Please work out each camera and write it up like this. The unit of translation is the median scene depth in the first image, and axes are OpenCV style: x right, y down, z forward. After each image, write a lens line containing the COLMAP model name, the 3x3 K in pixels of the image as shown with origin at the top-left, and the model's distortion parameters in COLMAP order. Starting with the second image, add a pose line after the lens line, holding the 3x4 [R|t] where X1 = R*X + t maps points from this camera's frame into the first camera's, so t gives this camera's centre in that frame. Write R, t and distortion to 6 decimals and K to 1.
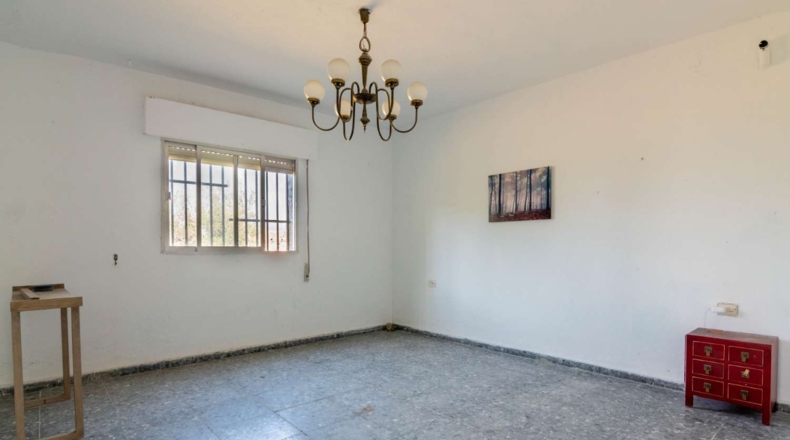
lens RADIAL K [[402.3, 0, 394.2], [0, 402.3, 211.2], [0, 0, 1]] dist [-0.000632, -0.000381]
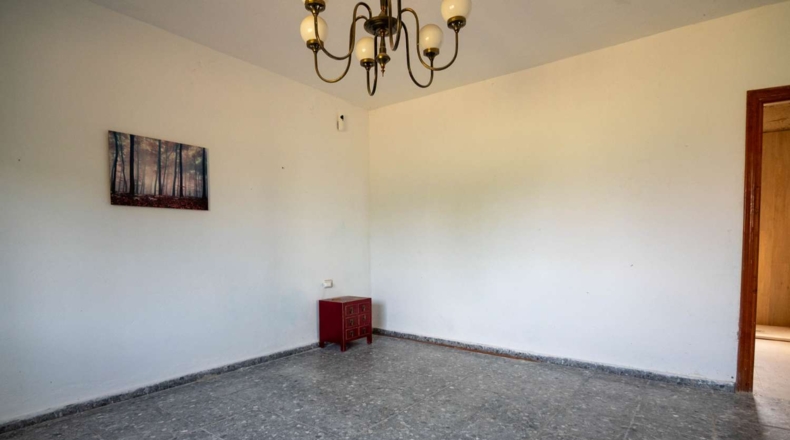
lens RADIAL K [[421.3, 0, 395.0], [0, 421.3, 220.0], [0, 0, 1]] dist [-0.000039, -0.000155]
pose [[-0.186001, 0.055194, 0.980998, -0.536497], [-0.082087, 0.994058, -0.071492, 0.067860], [-0.979115, -0.093825, -0.180365, 0.734600]]
